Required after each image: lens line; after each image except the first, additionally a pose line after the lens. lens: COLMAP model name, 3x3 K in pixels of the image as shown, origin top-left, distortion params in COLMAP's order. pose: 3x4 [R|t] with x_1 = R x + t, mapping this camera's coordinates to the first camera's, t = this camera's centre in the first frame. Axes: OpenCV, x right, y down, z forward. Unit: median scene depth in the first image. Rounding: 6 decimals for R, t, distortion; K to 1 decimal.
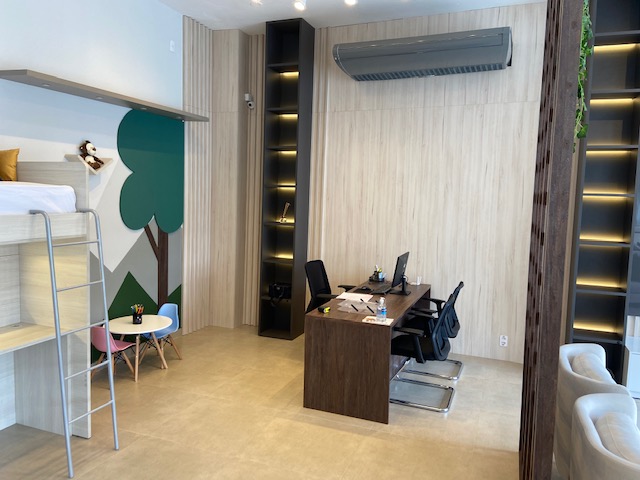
lens RADIAL K [[479.4, 0, 321.3], [0, 479.4, 233.6], [0, 0, 1]] dist [0.116037, -0.143788]
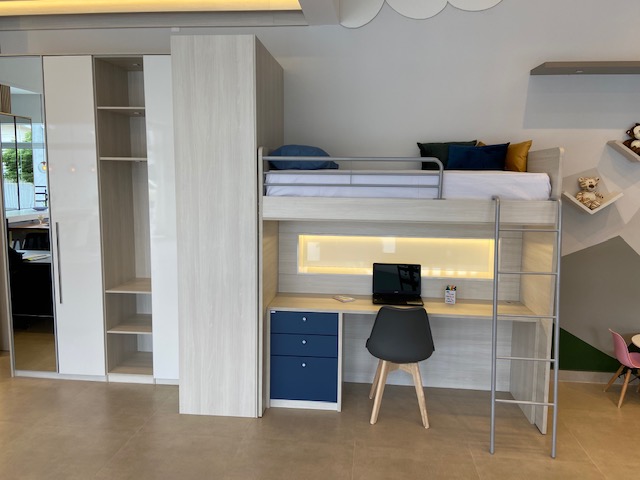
lens RADIAL K [[479.4, 0, 321.3], [0, 479.4, 233.6], [0, 0, 1]] dist [0.116037, -0.143788]
pose [[0.269449, 0.090342, -0.958768, 0.302211], [-0.086485, 0.993837, 0.069341, -0.005425], [0.959124, 0.064235, 0.275601, 0.287885]]
